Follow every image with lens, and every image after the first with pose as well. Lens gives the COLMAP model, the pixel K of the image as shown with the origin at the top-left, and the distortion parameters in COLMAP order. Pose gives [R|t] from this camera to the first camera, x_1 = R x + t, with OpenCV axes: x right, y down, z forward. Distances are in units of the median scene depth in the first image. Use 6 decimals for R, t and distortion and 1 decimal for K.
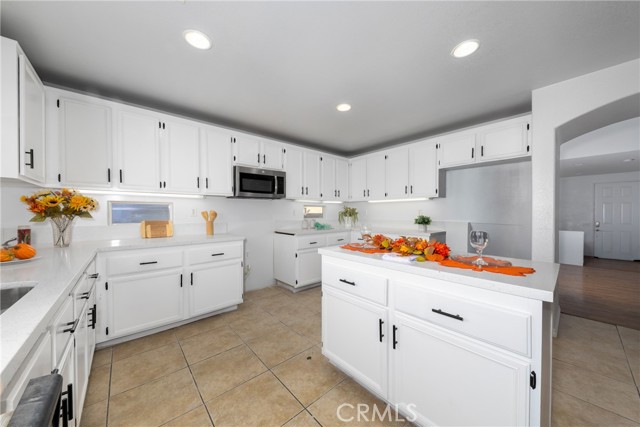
lens RADIAL K [[227.1, 0, 339.0], [0, 227.1, 213.0], [0, 0, 1]] dist [0.000530, 0.000019]
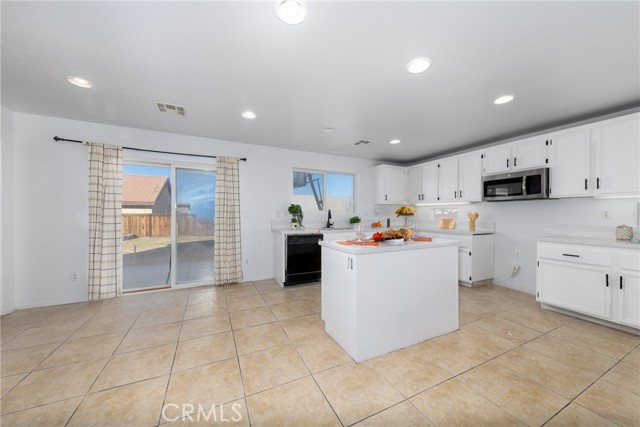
lens RADIAL K [[225.0, 0, 320.9], [0, 225.0, 217.8], [0, 0, 1]] dist [0.000108, -0.000030]
pose [[-0.294911, 0.013355, -0.955432, 1.031772], [-0.008859, 0.999821, 0.016710, 0.004895], [0.955484, 0.013392, -0.294740, 0.544759]]
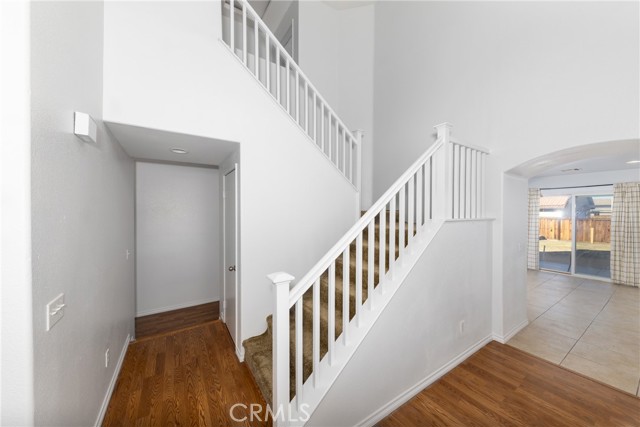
lens RADIAL K [[232.6, 0, 306.6], [0, 232.6, 213.3], [0, 0, 1]] dist [0.000488, -0.000043]
pose [[-0.977319, 0.000098, 0.211773, 1.753821], [0.002427, 0.999939, 0.010736, -0.109153], [-0.211759, 0.011007, -0.977260, 1.649870]]
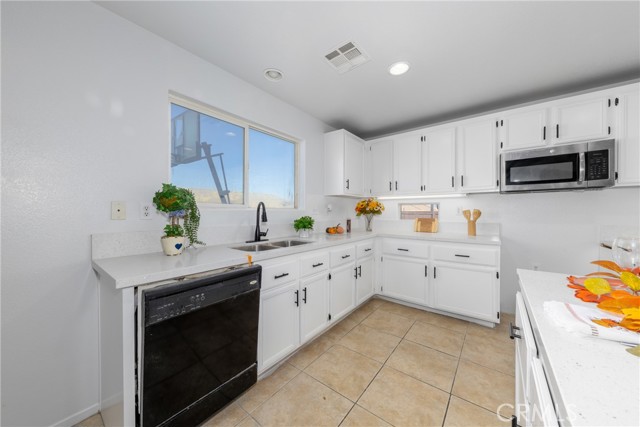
lens RADIAL K [[232.6, 0, 306.6], [0, 232.6, 213.3], [0, 0, 1]] dist [0.000488, -0.000043]
pose [[0.085914, 0.006251, -0.996283, 0.332622], [-0.004692, 0.999972, 0.005869, 0.003327], [0.996292, 0.004170, 0.085940, 0.244414]]
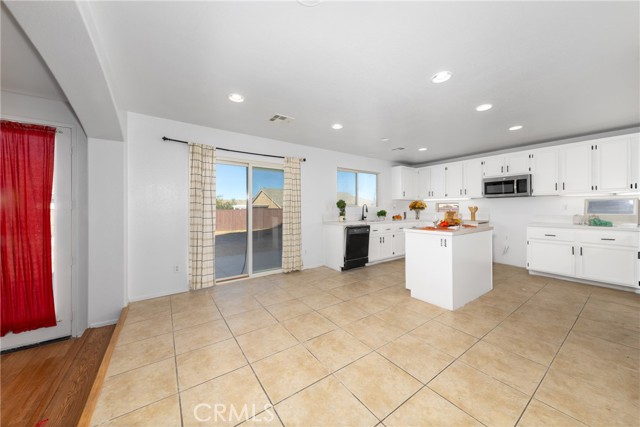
lens RADIAL K [[229.4, 0, 330.3], [0, 229.4, 210.9], [0, 0, 1]] dist [0.000159, 0.000005]
pose [[-0.109565, 0.009813, -0.993931, 1.356610], [-0.002310, 0.999946, 0.010127, 0.007937], [0.993977, 0.003406, -0.109536, 0.098456]]
